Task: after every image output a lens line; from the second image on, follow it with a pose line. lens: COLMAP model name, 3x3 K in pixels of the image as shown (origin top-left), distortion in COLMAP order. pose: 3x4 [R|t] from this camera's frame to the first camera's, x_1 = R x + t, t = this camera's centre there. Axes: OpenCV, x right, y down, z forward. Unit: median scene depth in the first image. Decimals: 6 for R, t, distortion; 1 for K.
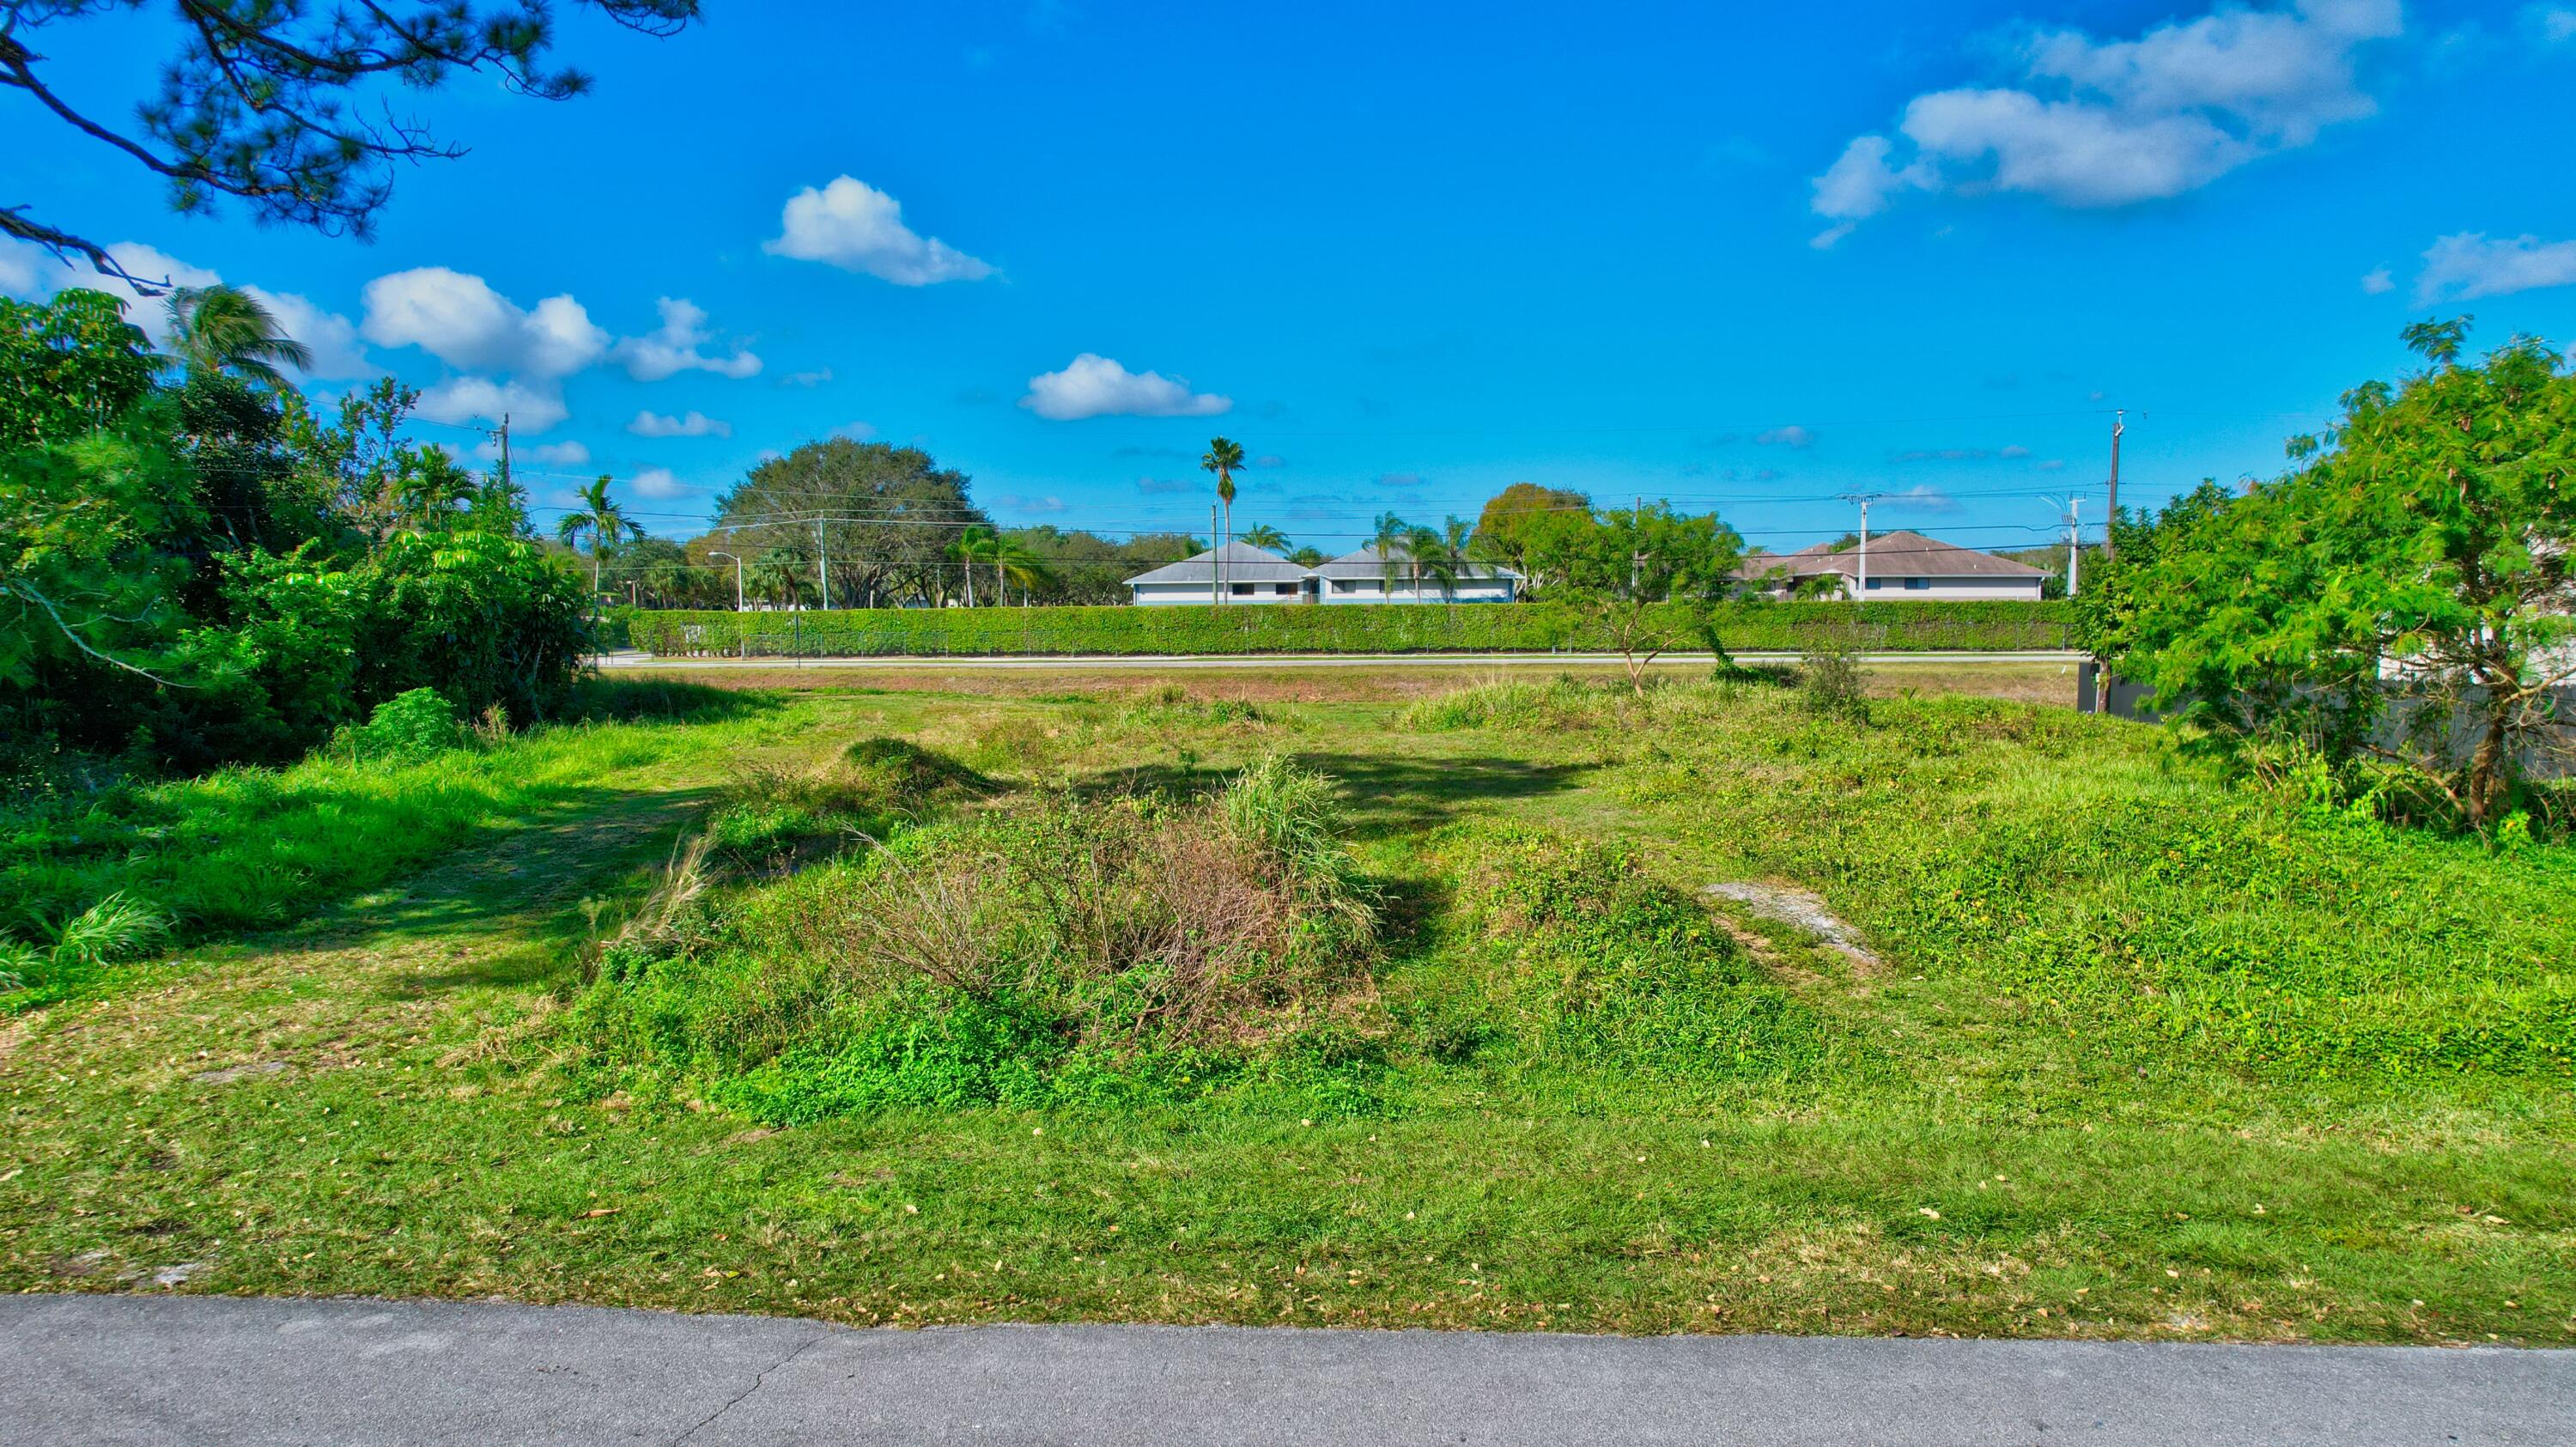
lens RADIAL K [[1611.9, 0, 1290.7], [0, 1611.9, 716.8], [0, 0, 1]] dist [-0.057993, 0.045855]
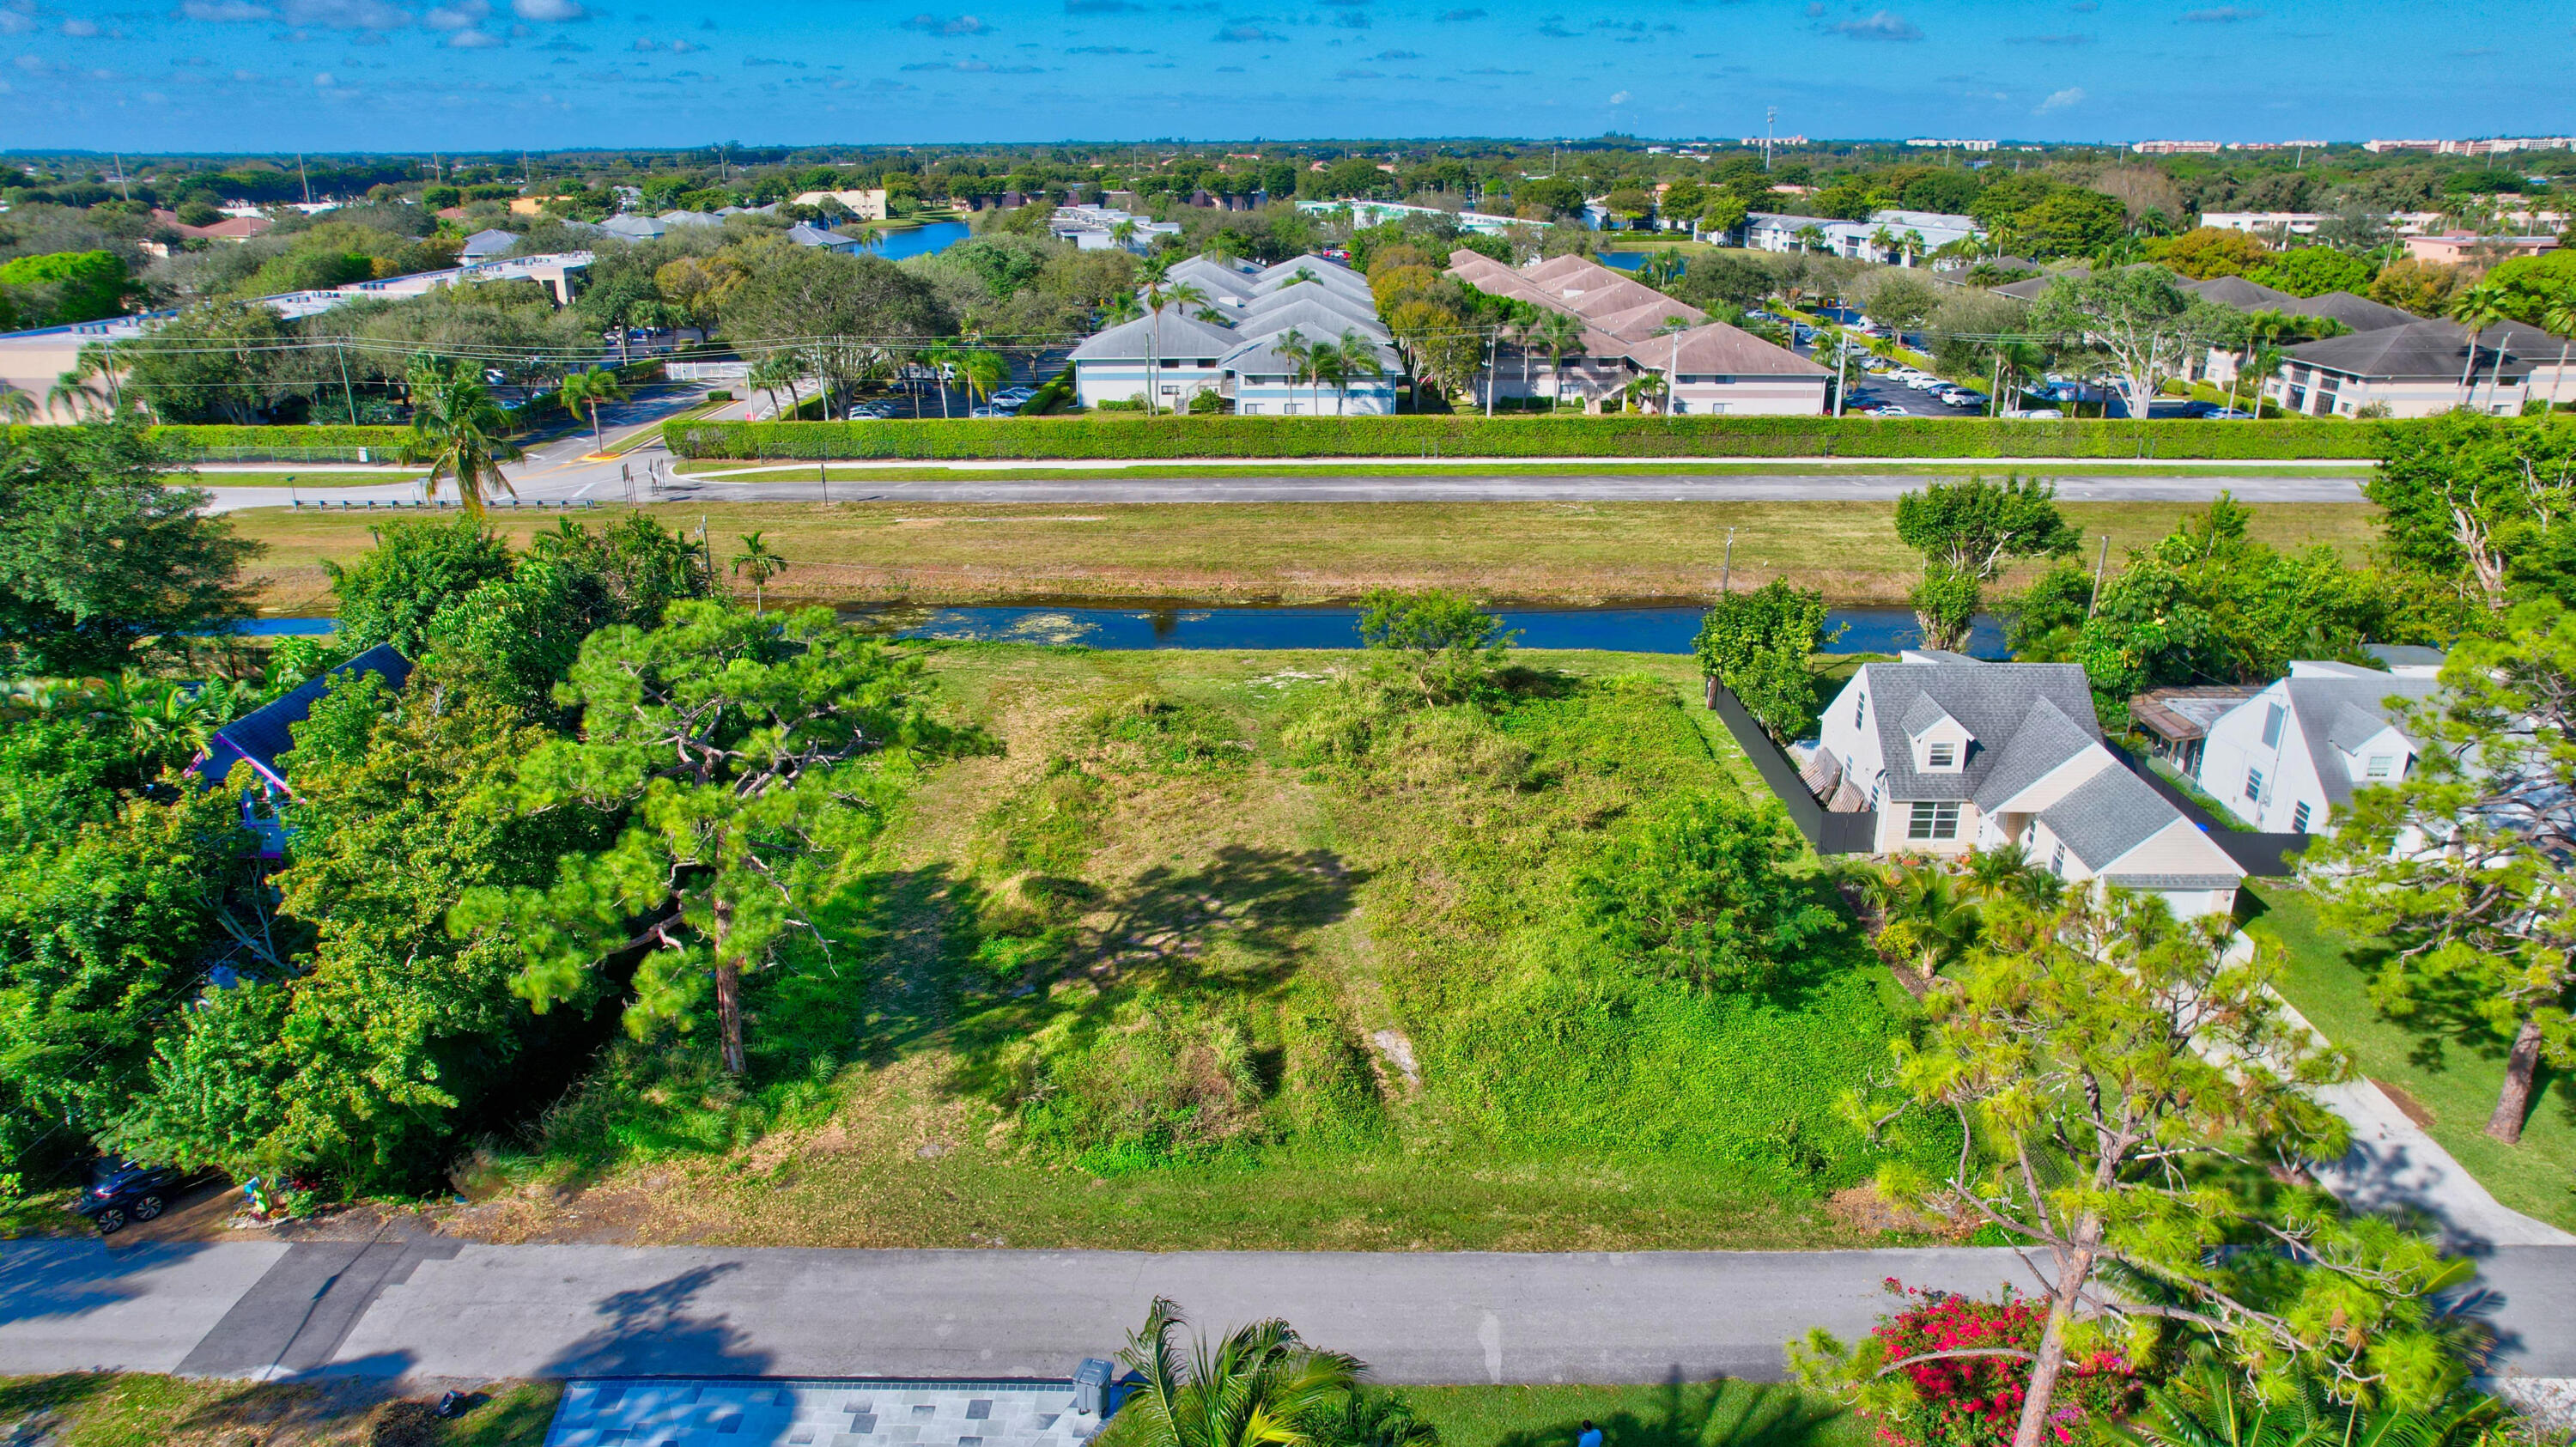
lens RADIAL K [[1611.9, 0, 1294.2], [0, 1611.9, 722.3], [0, 0, 1]] dist [-0.057993, 0.045855]
pose [[0.998514, -0.013245, 0.052858, -0.059520], [-0.002203, 0.959405, 0.282024, -2.277121], [-0.054448, -0.281721, 0.957950, -2.919242]]
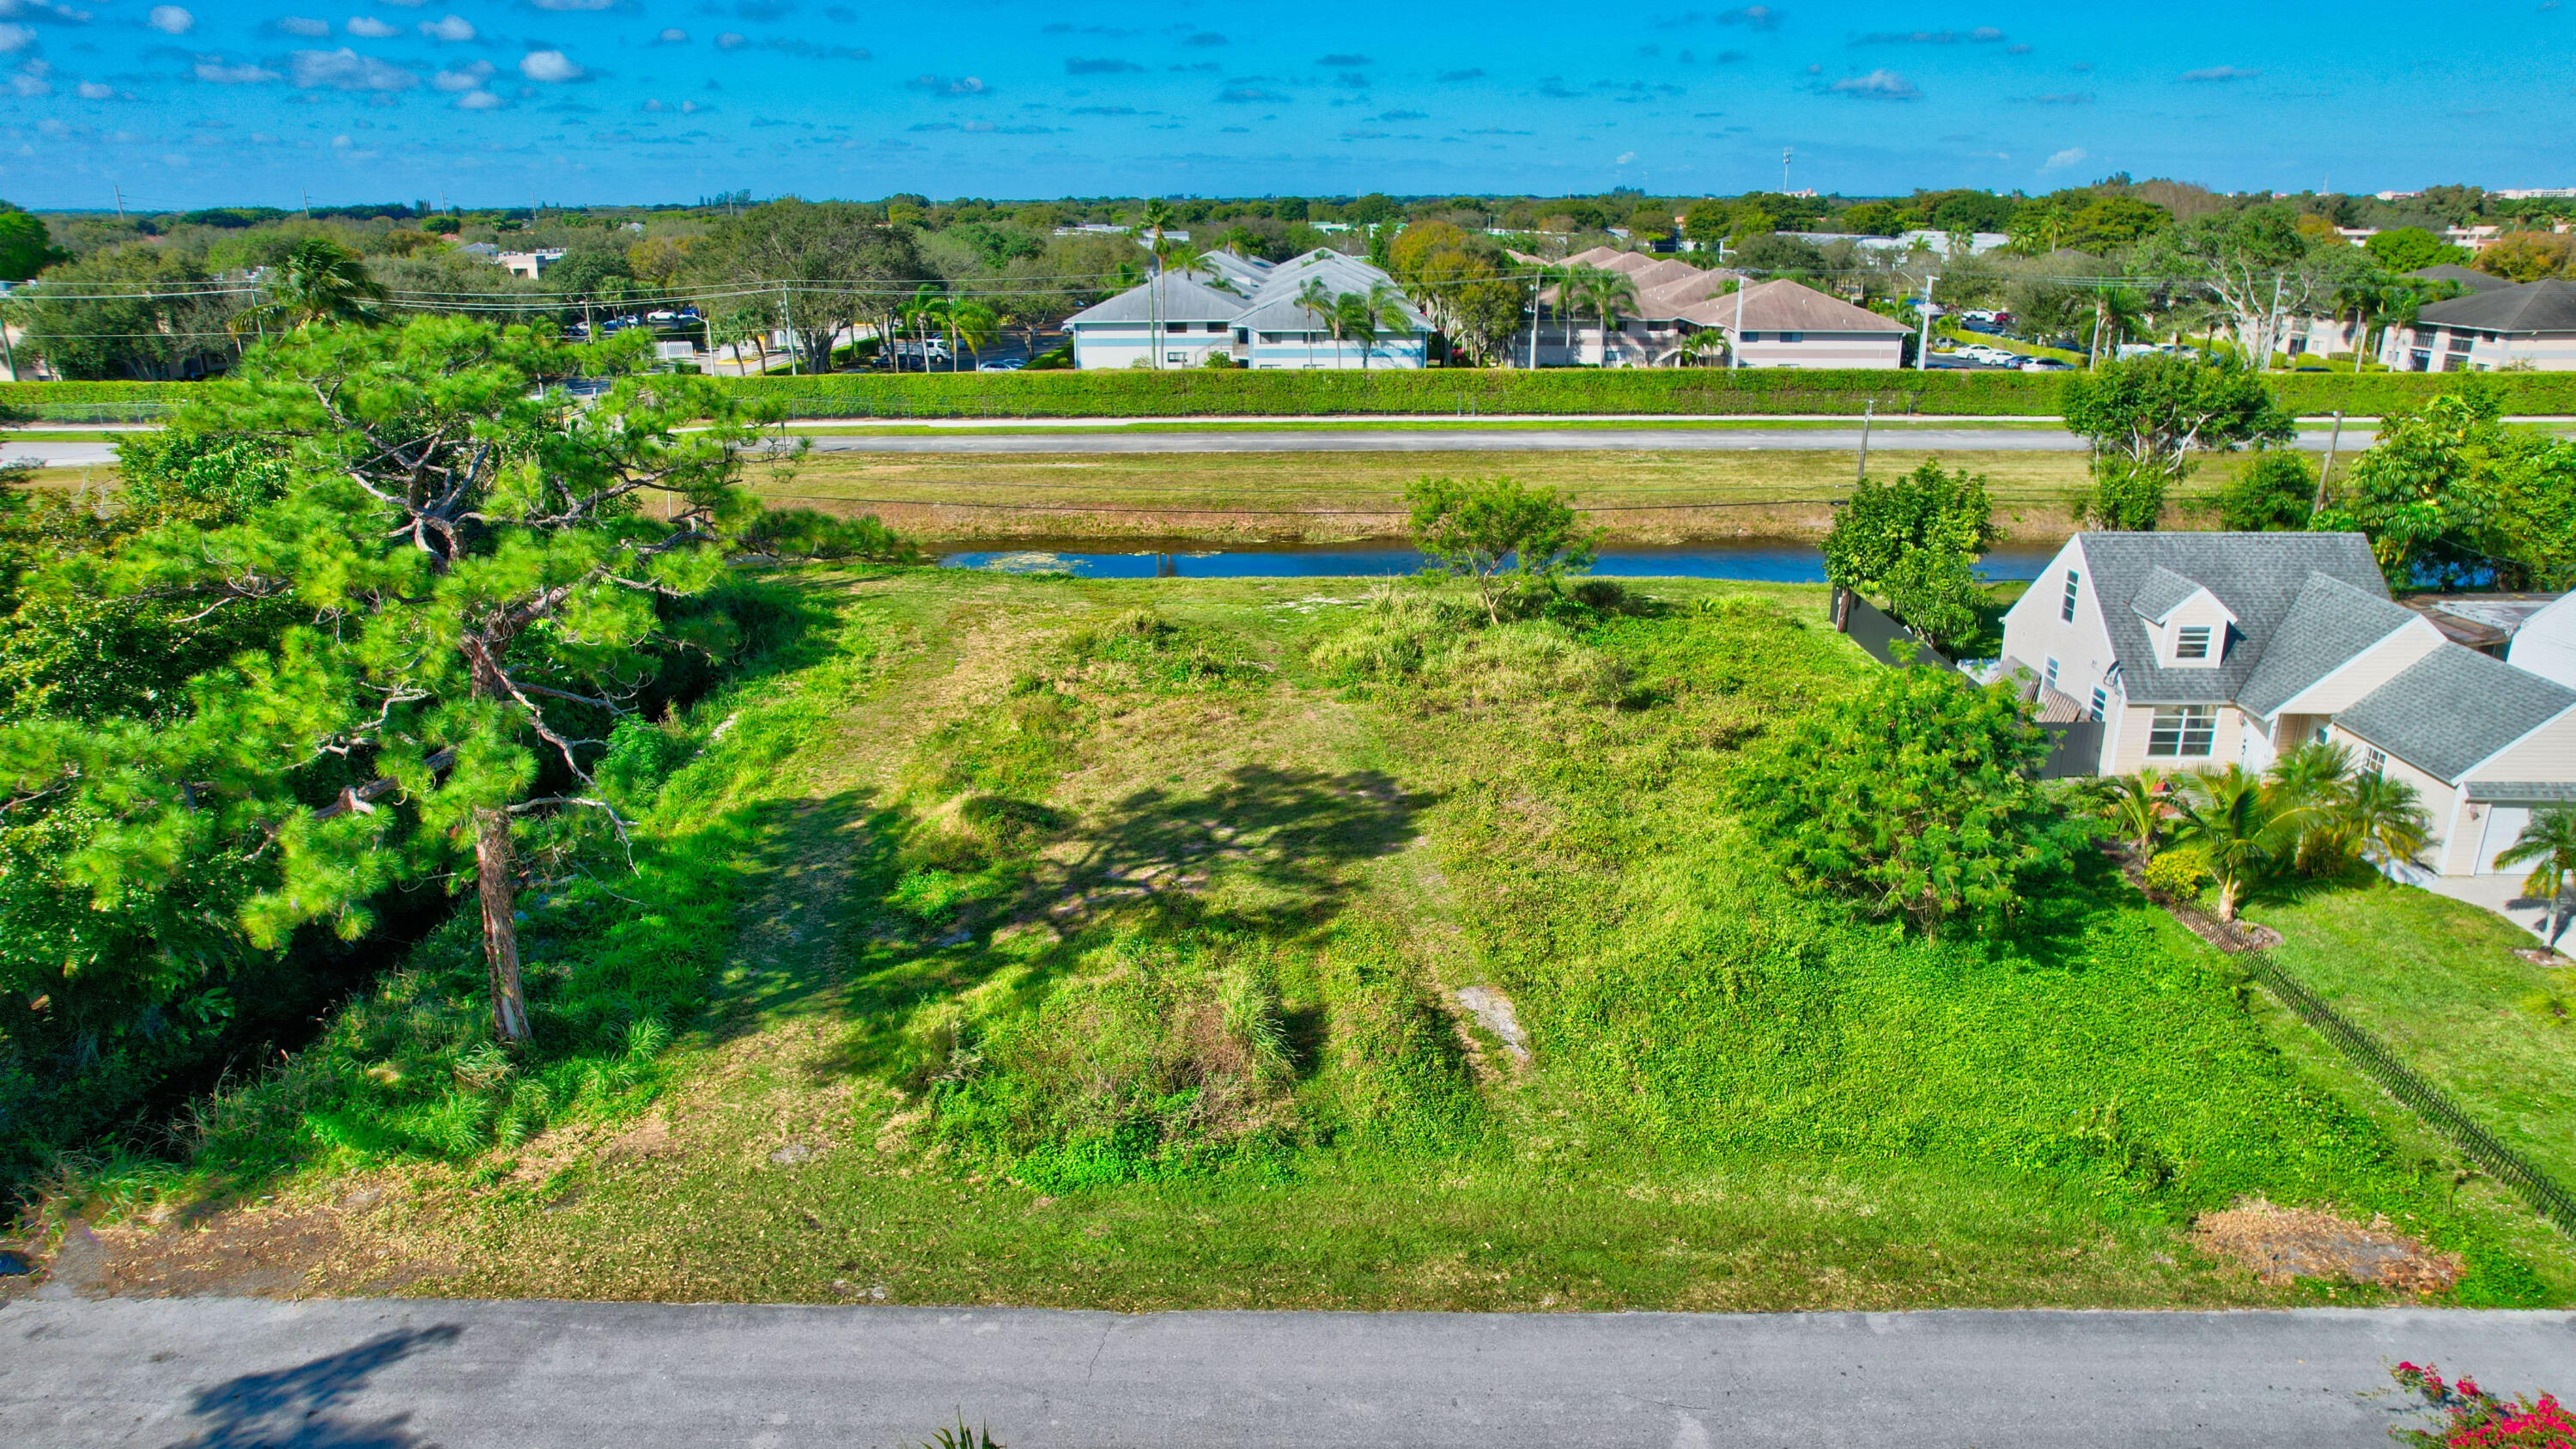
lens RADIAL K [[1612.1, 0, 1287.7], [0, 1612.1, 724.3], [0, 0, 1]] dist [-0.057993, 0.045855]
pose [[0.999035, -0.012554, 0.042089, -0.058495], [0.001663, 0.968407, 0.249370, -1.289932], [-0.043890, -0.249059, 0.967493, -1.496228]]
